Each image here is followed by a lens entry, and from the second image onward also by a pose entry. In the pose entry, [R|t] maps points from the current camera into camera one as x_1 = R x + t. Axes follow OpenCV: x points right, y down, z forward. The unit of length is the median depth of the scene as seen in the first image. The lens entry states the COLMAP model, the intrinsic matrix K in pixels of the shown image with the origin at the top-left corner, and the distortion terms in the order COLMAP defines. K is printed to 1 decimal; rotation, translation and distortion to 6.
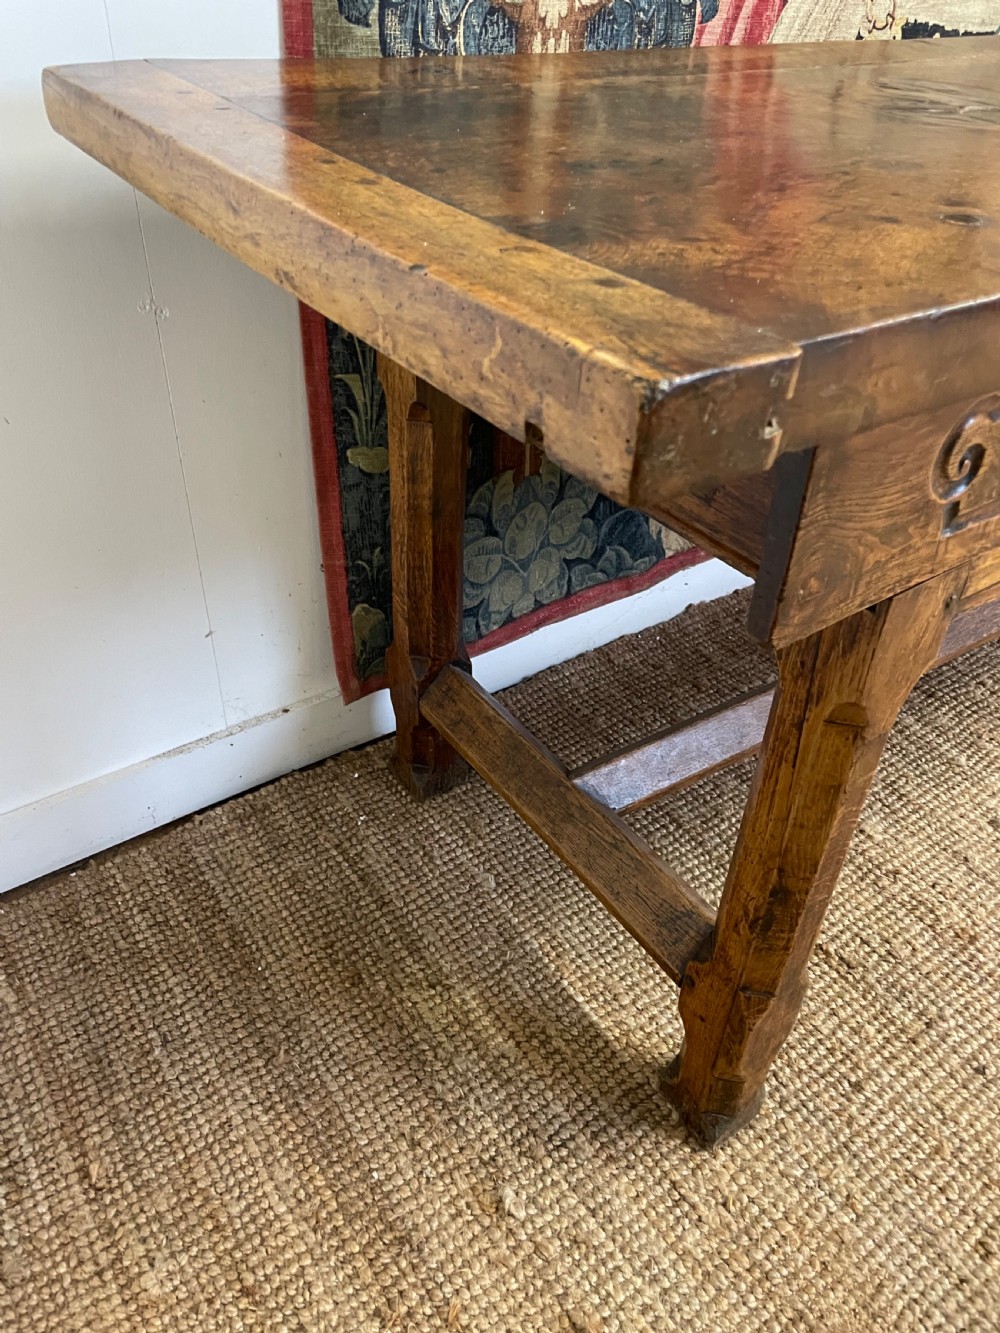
lens RADIAL K [[1017.8, 0, 490.6], [0, 1017.8, 657.6], [0, 0, 1]] dist [0.089486, -0.130414]
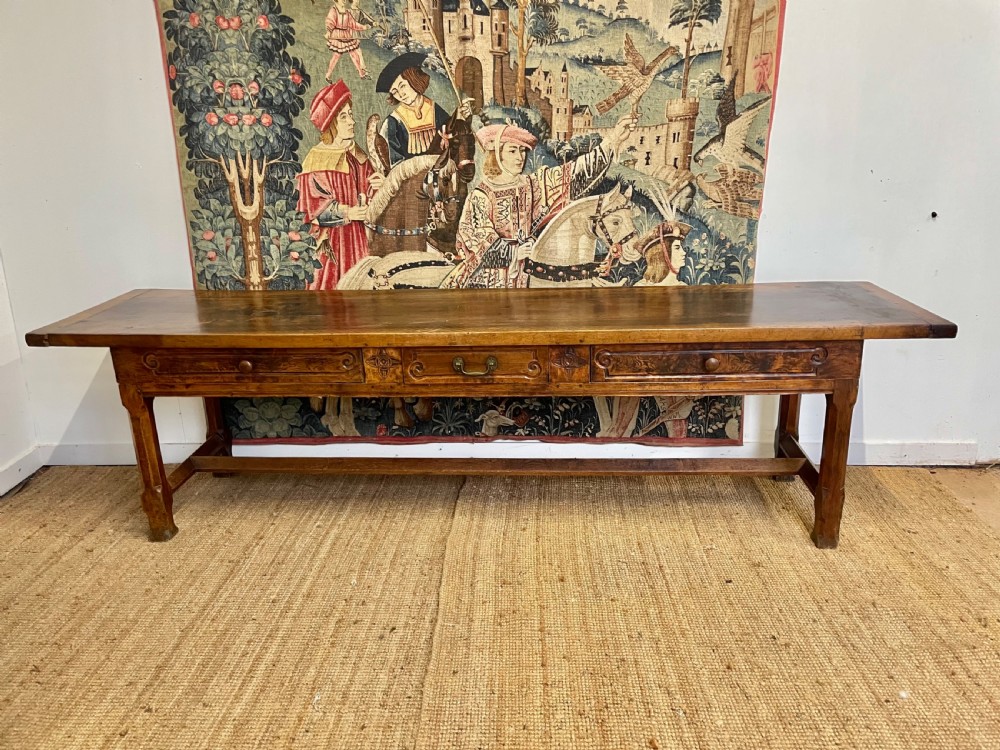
lens RADIAL K [[763.5, 0, 507.4], [0, 763.5, 376.4], [0, 0, 1]] dist [0.089486, -0.130414]
pose [[0.784350, 0.143761, -0.603430, 2.962825], [-0.326705, 0.922661, -0.204843, 0.050539], [0.527313, 0.357813, 0.770656, -0.793741]]
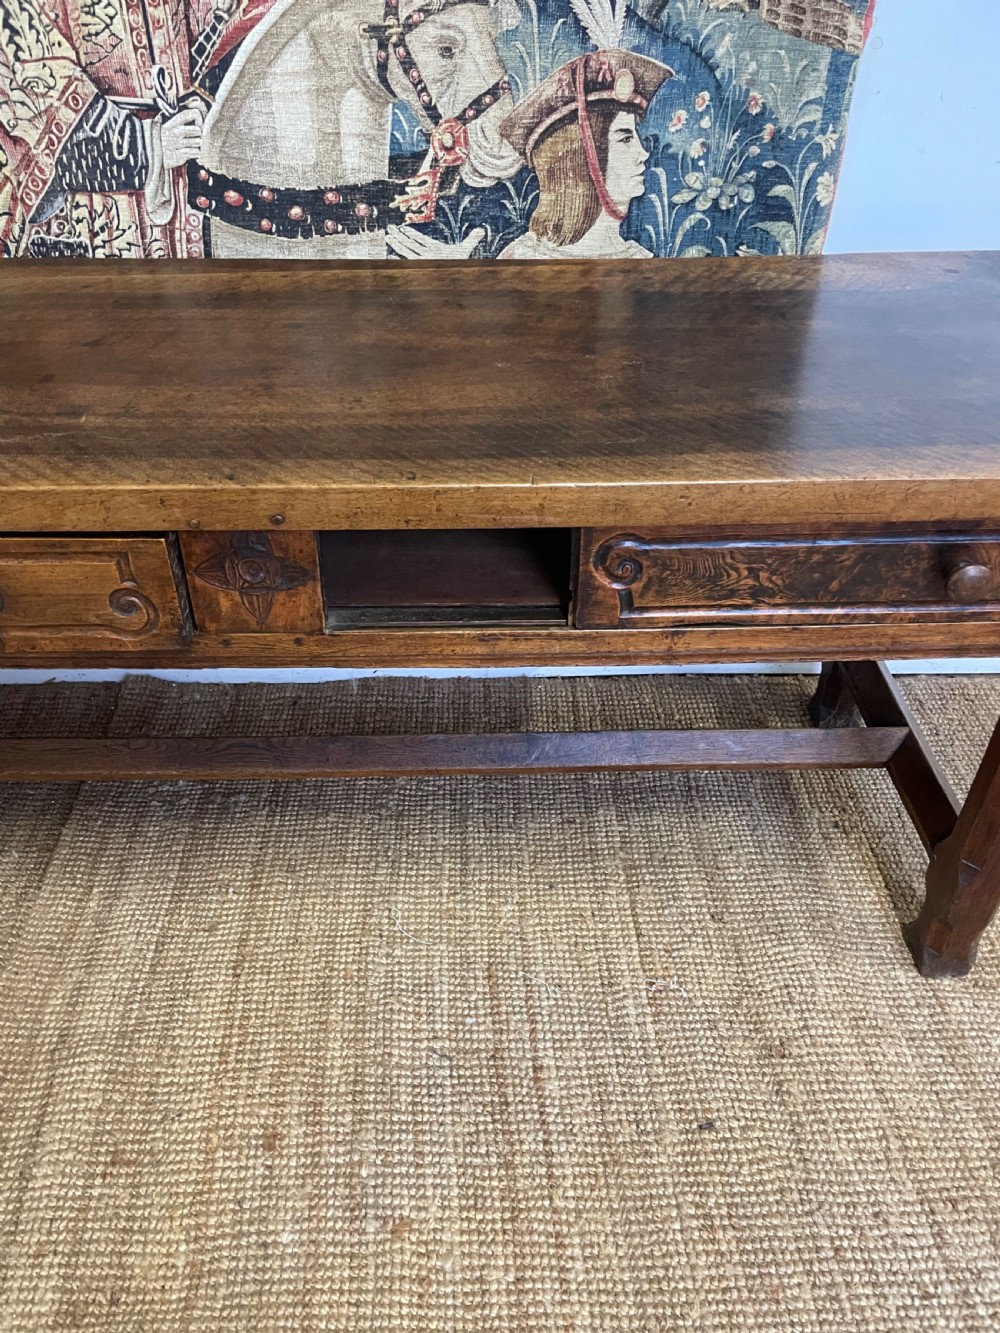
lens RADIAL K [[1016.5, 0, 484.5], [0, 1016.5, 670.3], [0, 0, 1]] dist [0.078311, -0.111553]
pose [[0.831477, 0.317372, -0.455983, 2.268188], [-0.309275, 0.946251, 0.094649, -0.675388], [0.461514, 0.062325, 0.884941, 0.483707]]
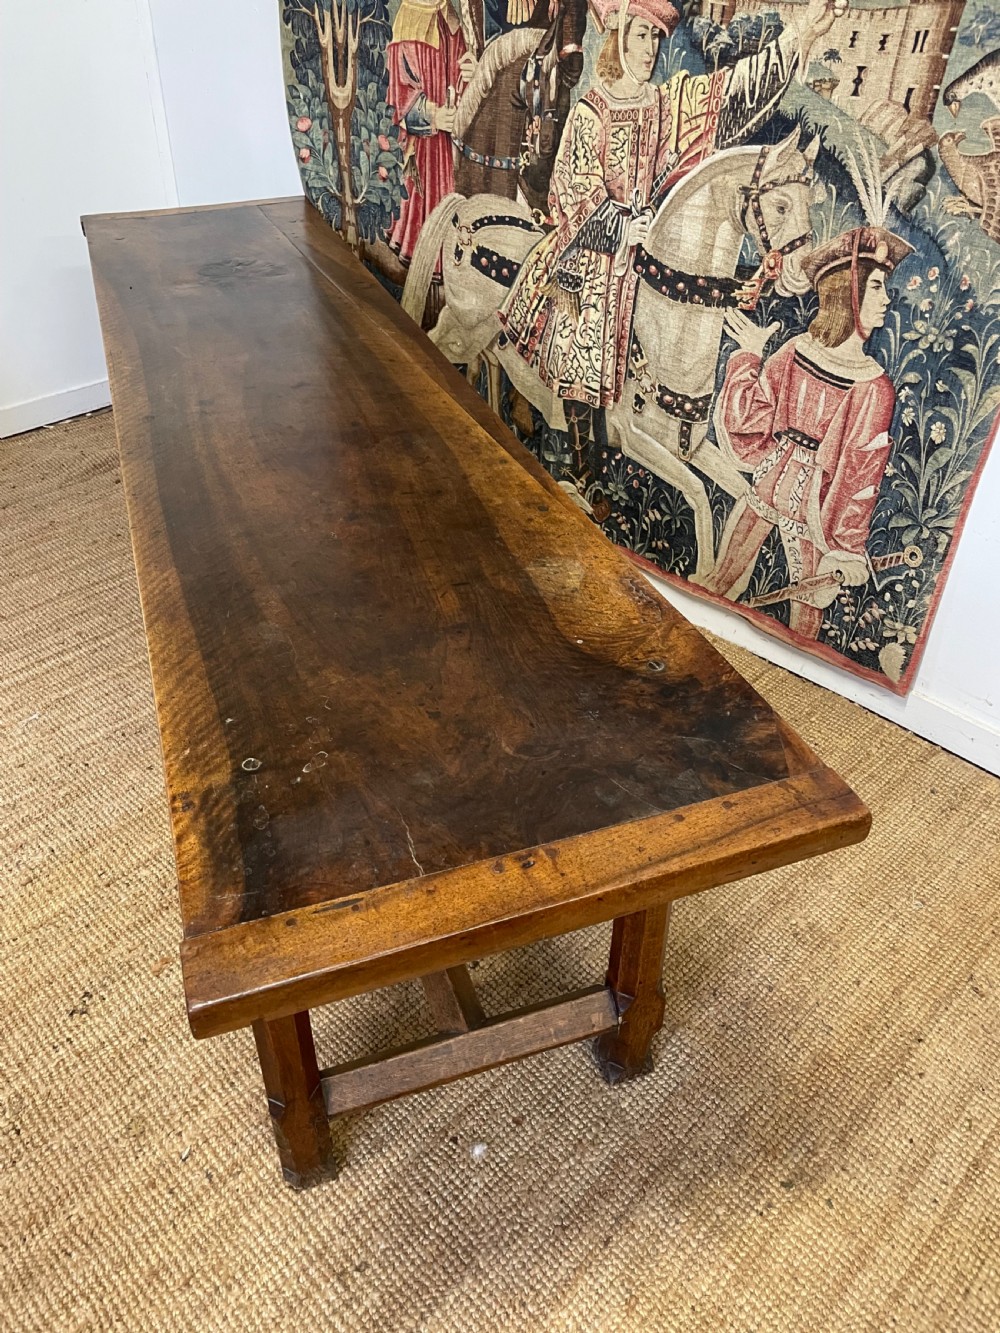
lens RADIAL K [[1017.8, 0, 485.0], [0, 1017.8, 663.8], [0, 0, 1]] dist [0.089486, -0.130414]
pose [[0.144418, 0.558027, -0.817159, 3.566800], [-0.582564, 0.715477, 0.385632, -1.114887], [0.799851, 0.420355, 0.428414, 0.611696]]
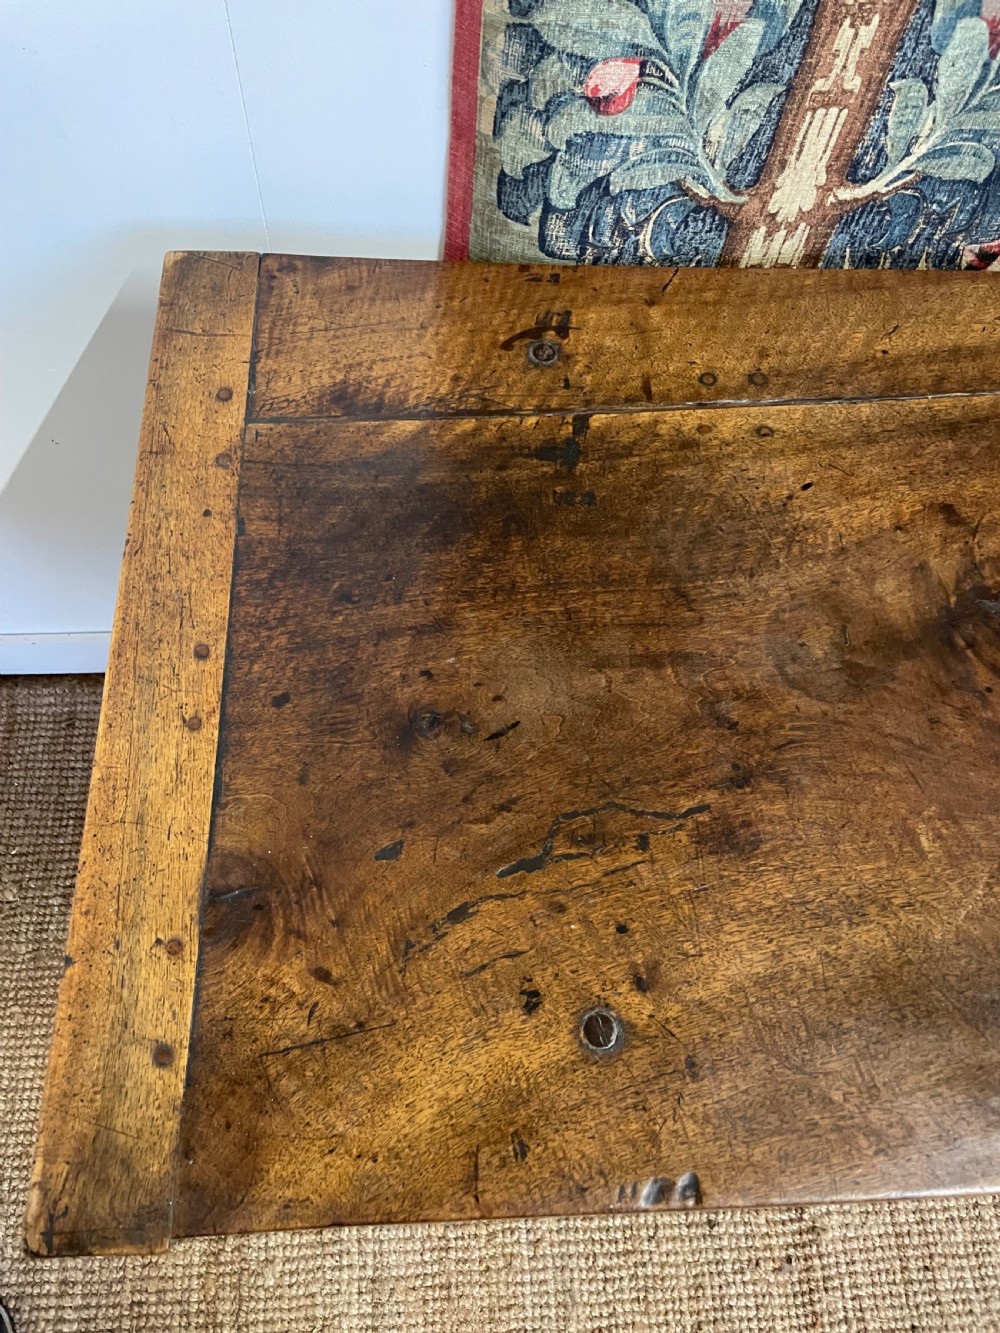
lens RADIAL K [[1017.8, 0, 486.7], [0, 1017.8, 655.5], [0, 0, 1]] dist [0.089486, -0.130414]
pose [[0.845133, 0.480222, -0.234814, 0.229661], [-0.330919, 0.814983, 0.475706, -0.670333], [0.419813, -0.324330, 0.847683, 0.084615]]
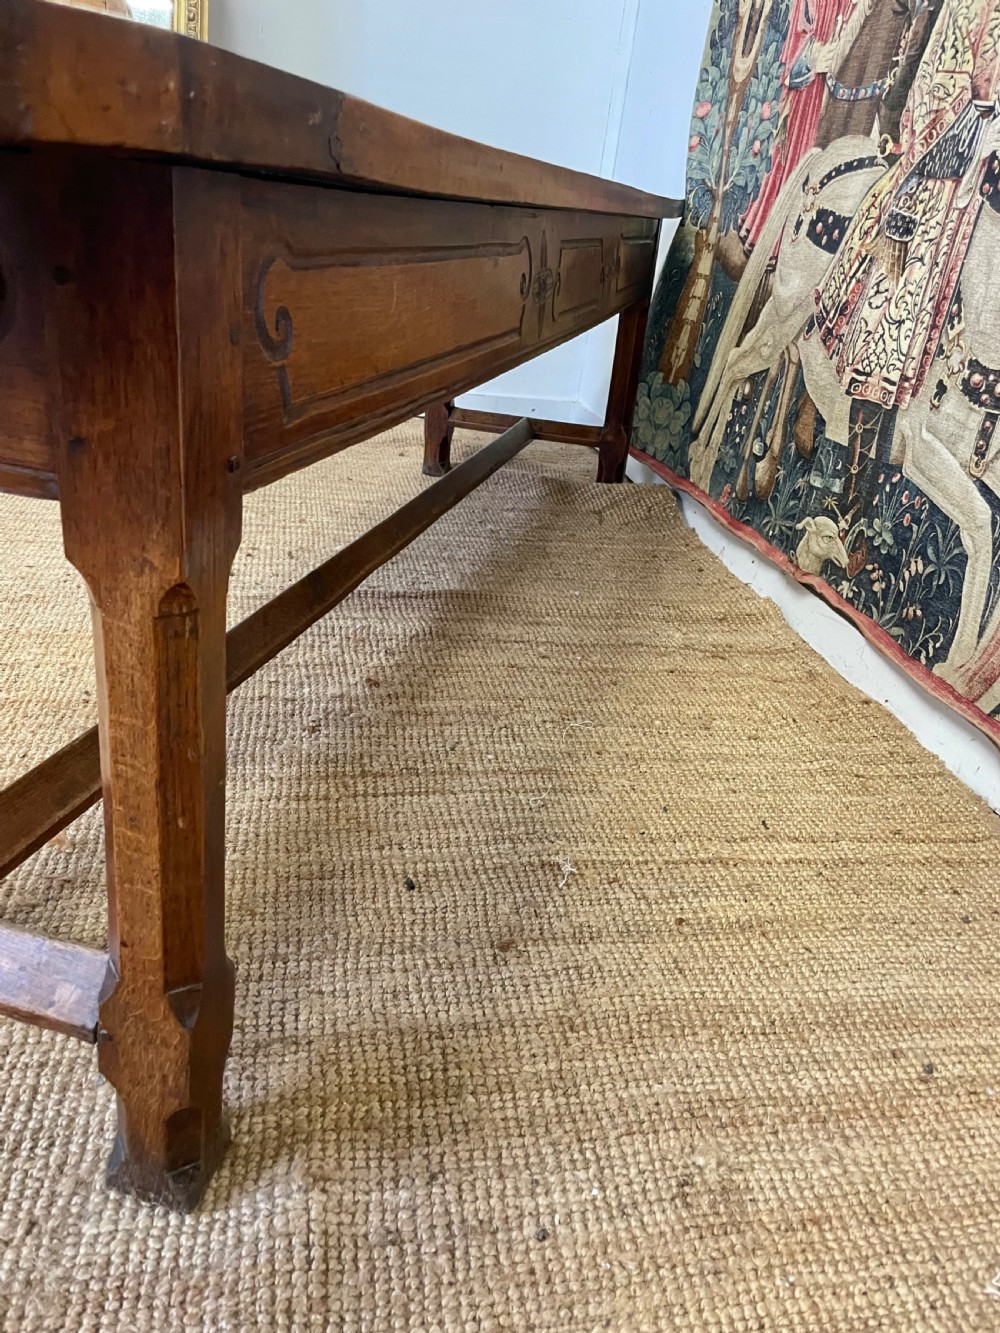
lens RADIAL K [[1016.5, 0, 479.1], [0, 1016.5, 652.8], [0, 0, 1]] dist [0.078311, -0.111553]
pose [[-0.428827, 0.298148, -0.852769, 3.050208], [-0.627698, 0.580544, 0.518618, -0.966088], [0.649695, 0.757678, -0.061806, 1.731688]]
